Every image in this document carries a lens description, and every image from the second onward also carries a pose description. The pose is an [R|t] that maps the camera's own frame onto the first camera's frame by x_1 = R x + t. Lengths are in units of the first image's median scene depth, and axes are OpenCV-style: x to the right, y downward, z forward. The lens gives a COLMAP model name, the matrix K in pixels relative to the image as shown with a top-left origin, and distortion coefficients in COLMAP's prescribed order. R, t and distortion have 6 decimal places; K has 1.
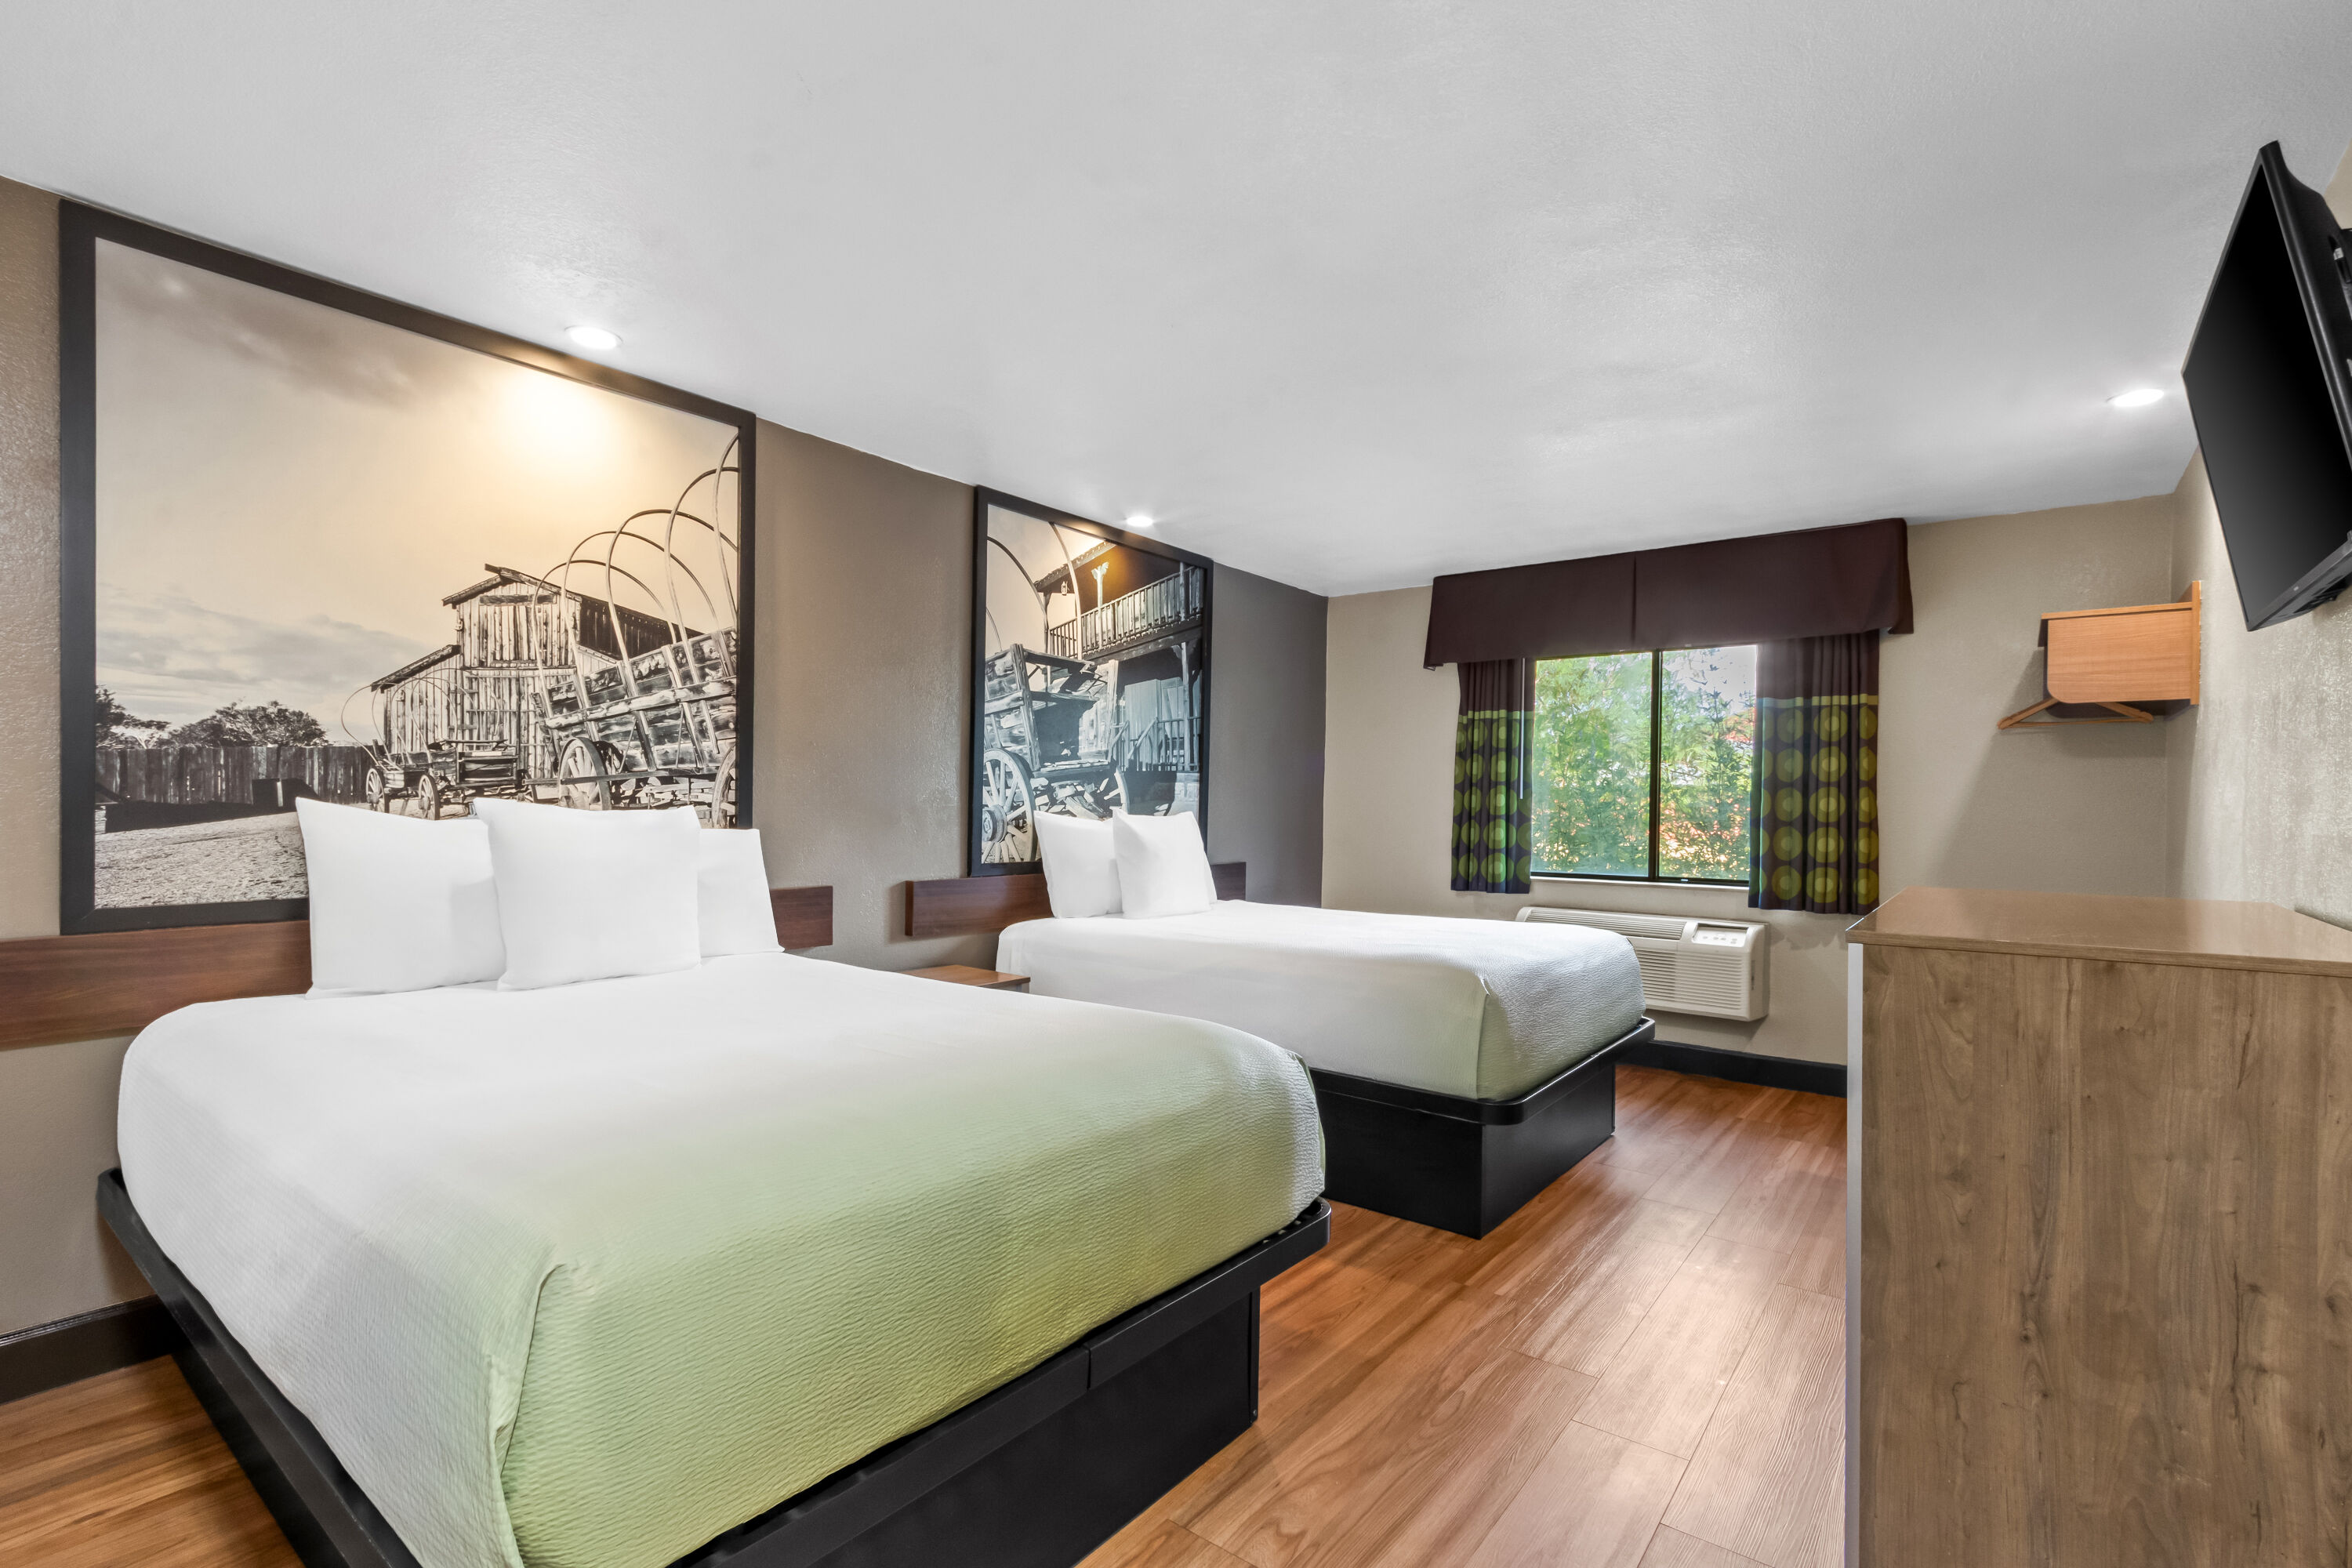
lens RADIAL K [[1070.7, 0, 1178.3], [0, 1070.7, 808.4], [0, 0, 1]] dist [0.010404, 0.000043]
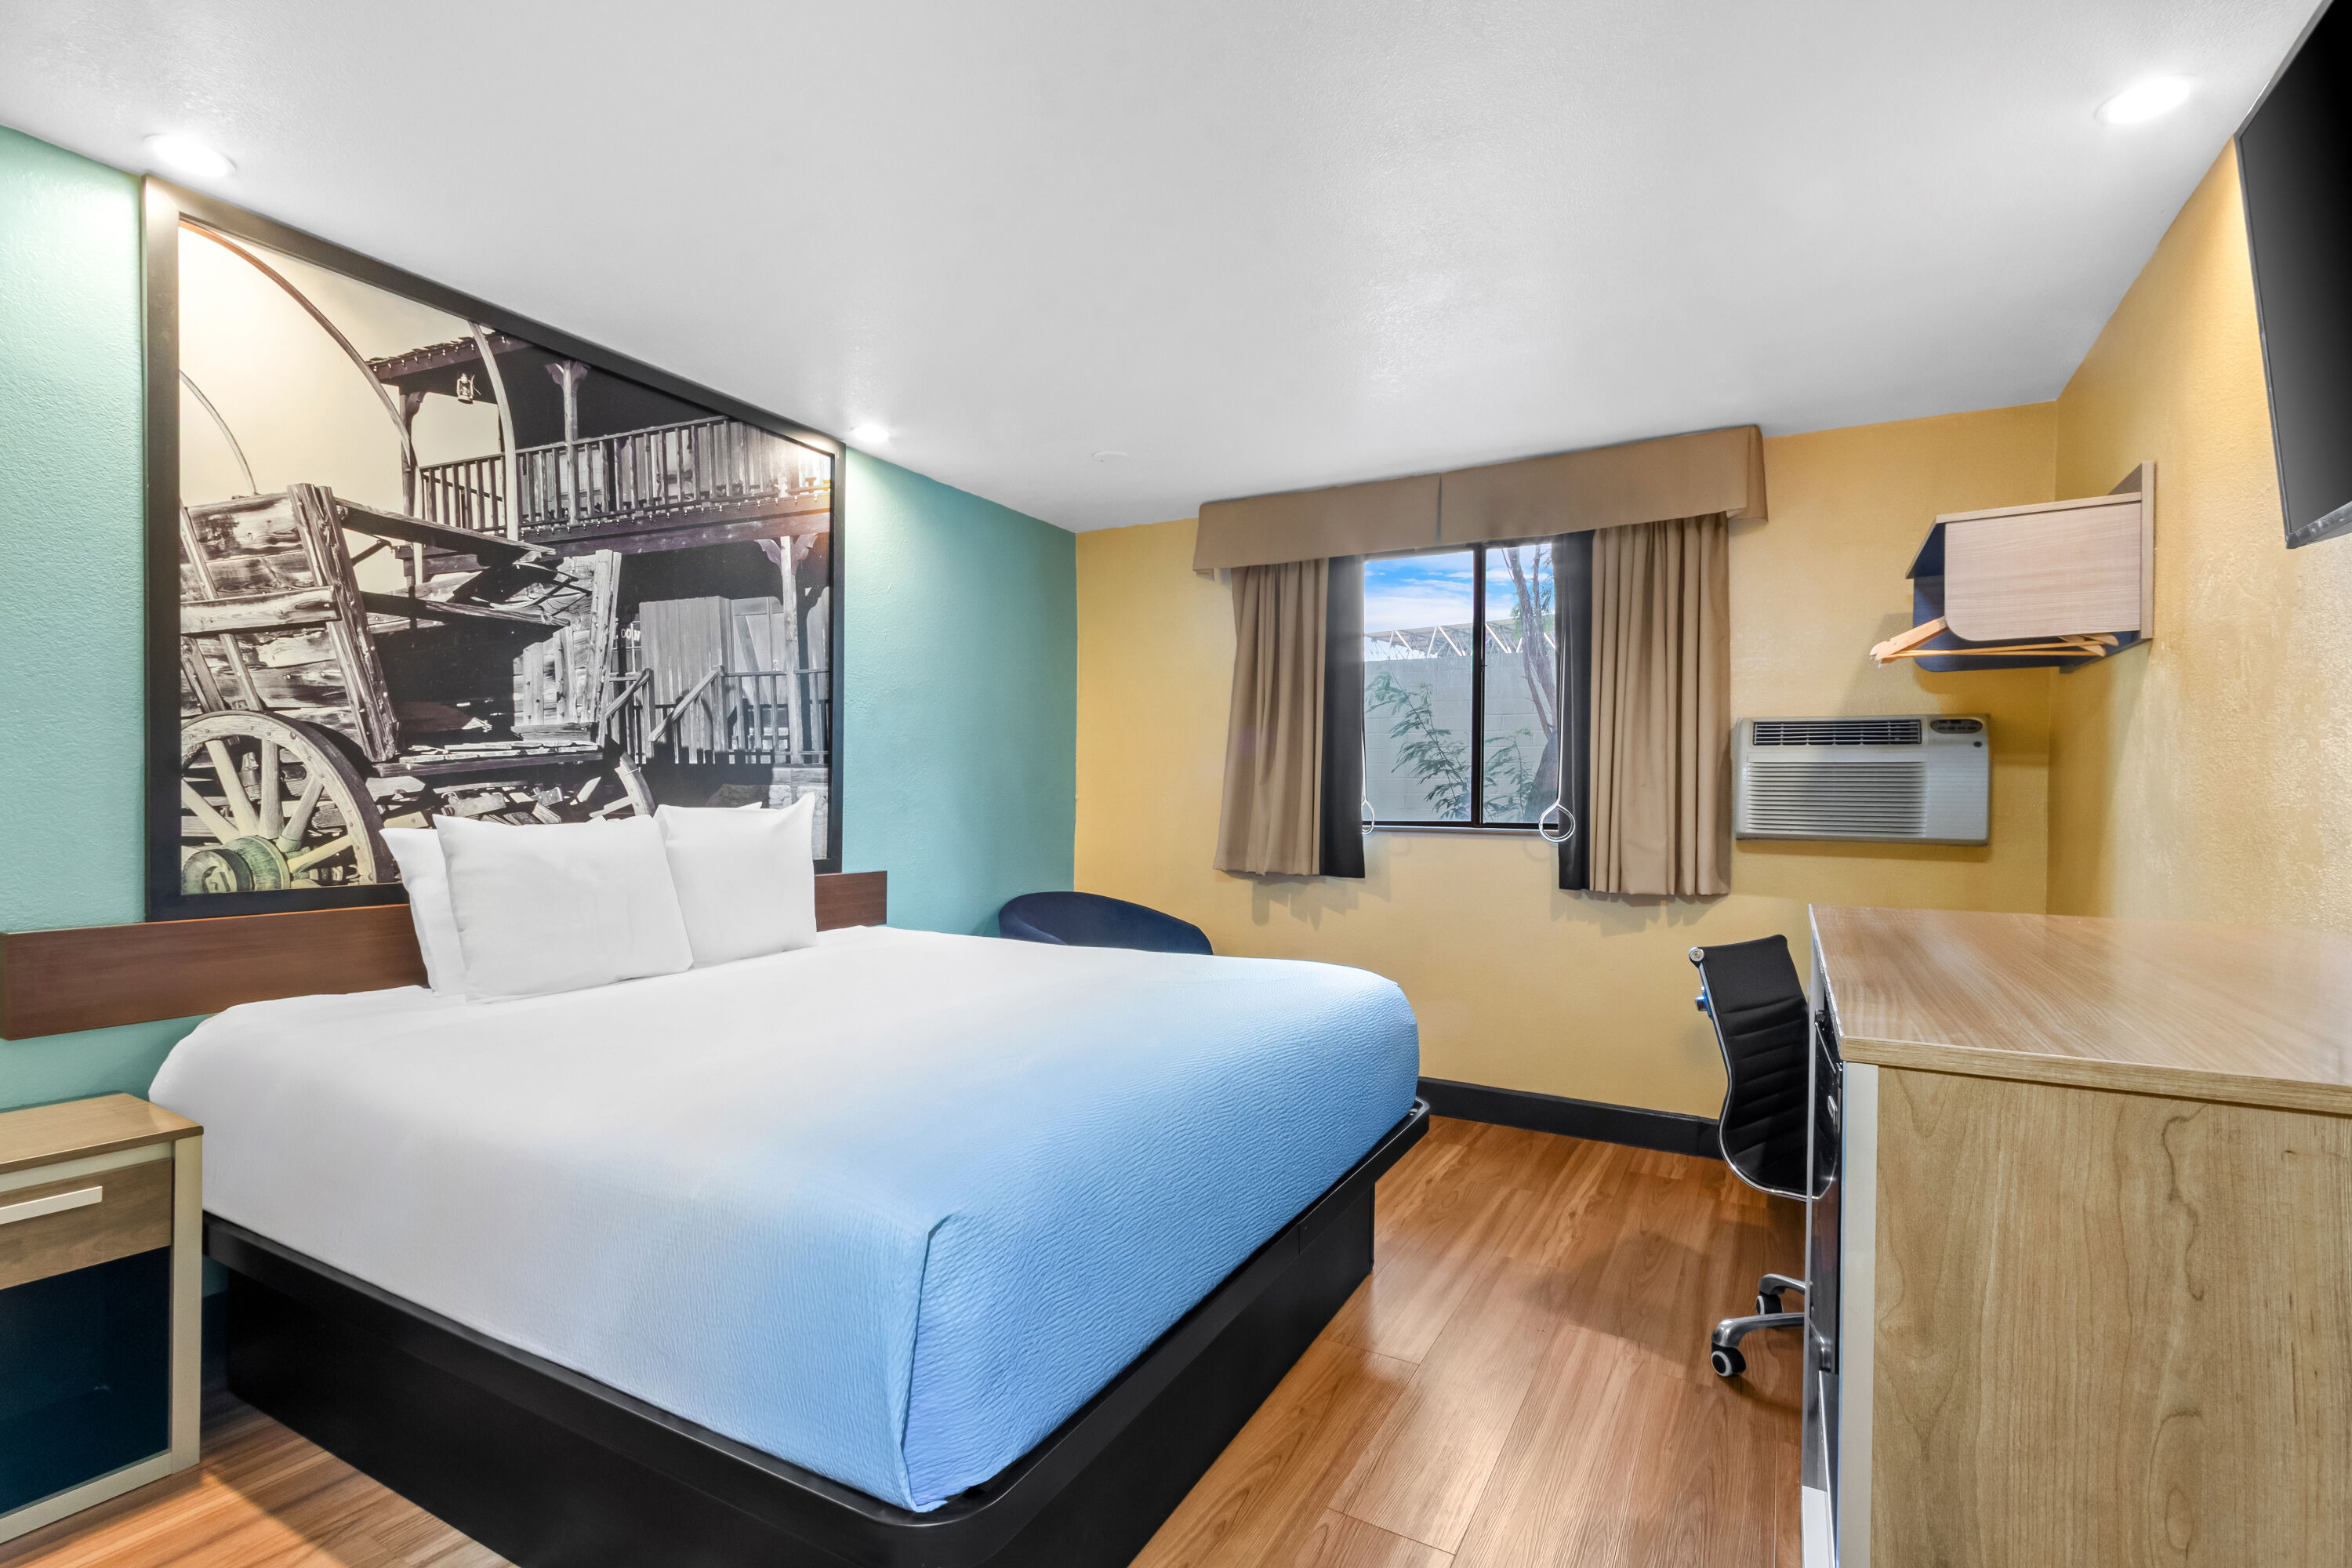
lens RADIAL K [[1092.1, 0, 1177.5], [0, 1092.1, 835.8], [0, 0, 1]] dist [-0.001557, -0.000632]
pose [[0.987221, -0.008559, 0.159125, 0.142000], [0.004314, 0.999626, 0.027007, -0.014230], [-0.159297, -0.025976, 0.986889, 0.477879]]
